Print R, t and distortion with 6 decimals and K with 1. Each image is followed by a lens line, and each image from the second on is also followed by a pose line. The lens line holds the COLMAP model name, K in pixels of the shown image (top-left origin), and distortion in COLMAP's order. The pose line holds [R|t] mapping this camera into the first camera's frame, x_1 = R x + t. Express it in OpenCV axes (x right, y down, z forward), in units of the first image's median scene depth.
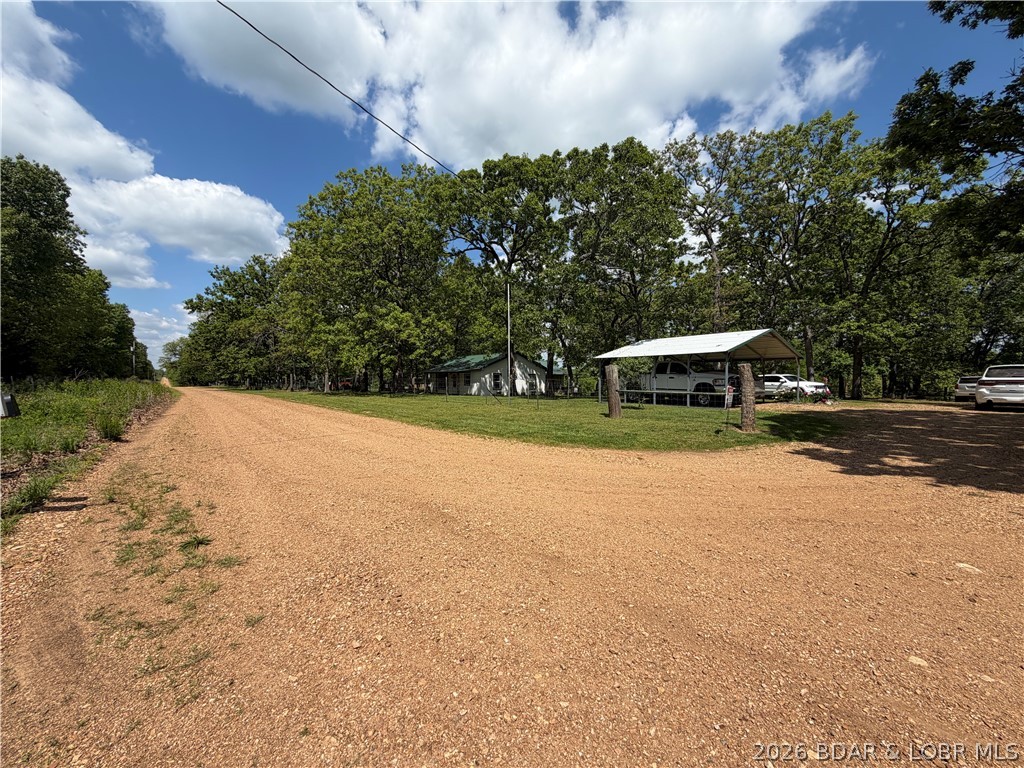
lens RADIAL K [[409.1, 0, 512.5], [0, 409.1, 382.9], [0, 0, 1]] dist [-0.001644, -0.000023]
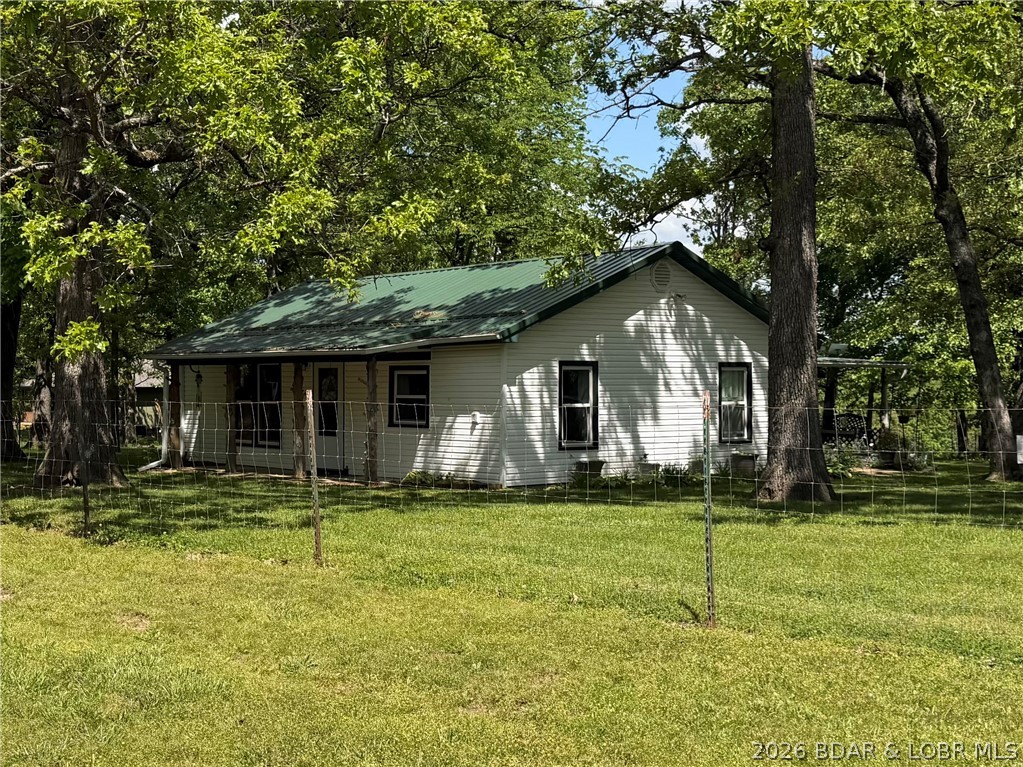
lens RADIAL K [[1675.6, 0, 511.8], [0, 1675.6, 389.5], [0, 0, 1]] dist [0.053155, 0.000000]
pose [[0.999022, -0.007558, 0.043574, -0.148487], [0.007920, 0.999935, -0.008143, -0.007012], [-0.043510, 0.008481, 0.999017, 0.355208]]
